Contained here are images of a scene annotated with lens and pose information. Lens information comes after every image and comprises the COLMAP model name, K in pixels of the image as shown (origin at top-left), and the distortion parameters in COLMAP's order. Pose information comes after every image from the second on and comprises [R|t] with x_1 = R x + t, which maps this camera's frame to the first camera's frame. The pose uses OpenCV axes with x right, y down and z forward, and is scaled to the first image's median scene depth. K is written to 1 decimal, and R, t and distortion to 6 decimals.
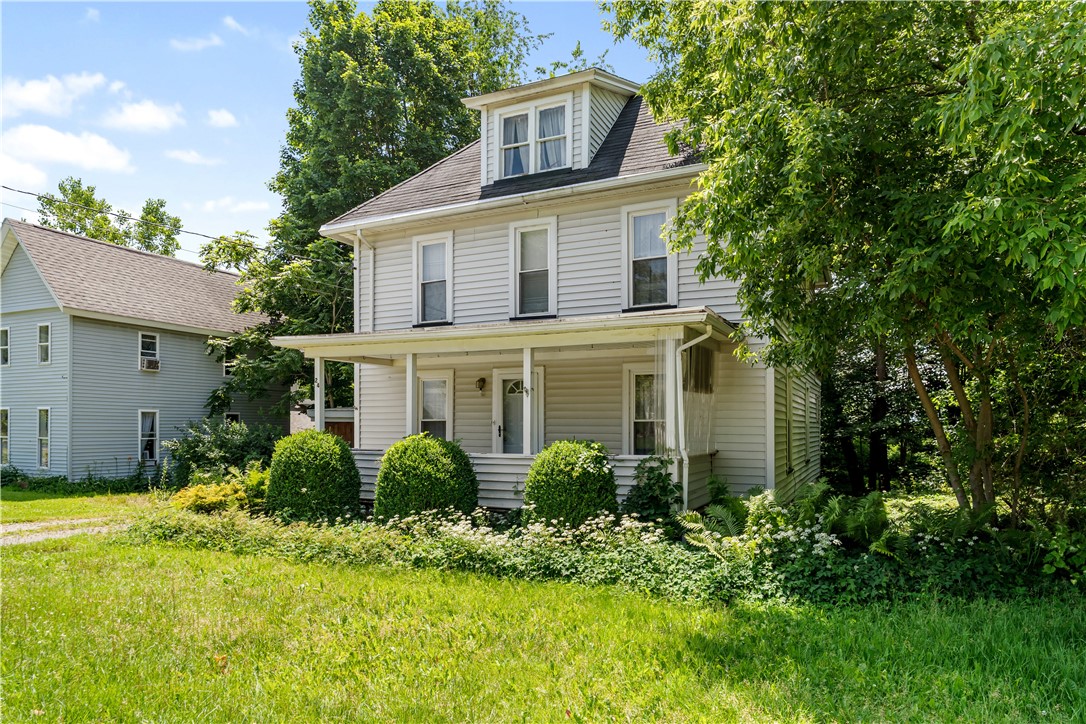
lens RADIAL K [[674.0, 0, 541.3], [0, 674.0, 407.0], [0, 0, 1]] dist [0.000615, -0.000477]
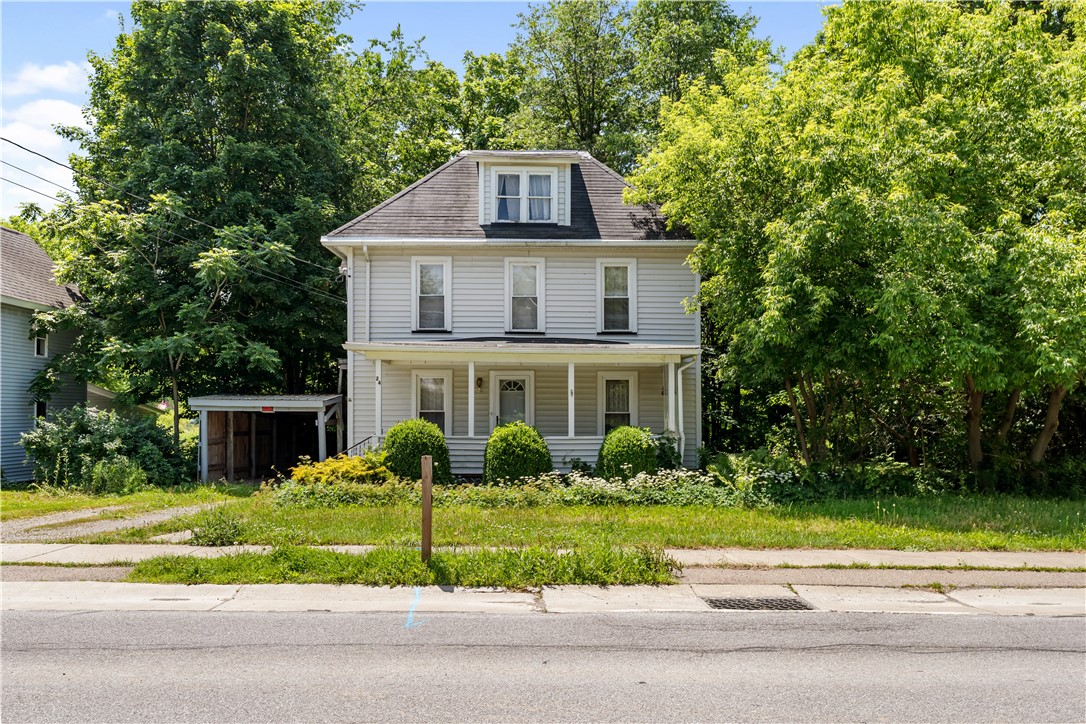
lens RADIAL K [[870.6, 0, 543.0], [0, 870.6, 362.0], [0, 0, 1]] dist [-0.001330, 0.000591]
pose [[0.892765, 0.029452, 0.449558, -0.715855], [-0.015980, 0.999303, -0.033733, -0.019768], [-0.450238, 0.022931, 0.892614, -0.501577]]
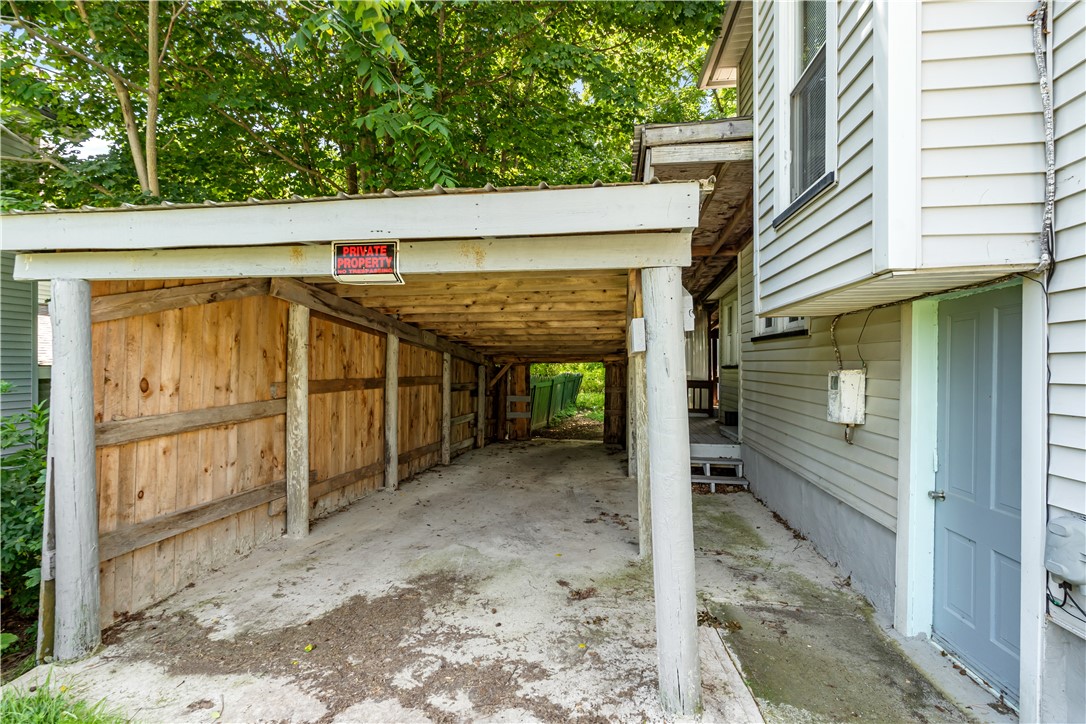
lens RADIAL K [[499.8, 0, 543.0], [0, 499.8, 362.0], [0, 0, 1]] dist [-0.000470, -0.000130]
pose [[0.950487, 0.002224, 0.310758, -0.373874], [-0.010165, 0.999662, 0.023936, 0.064667], [-0.310599, -0.025910, 0.950188, 1.310121]]
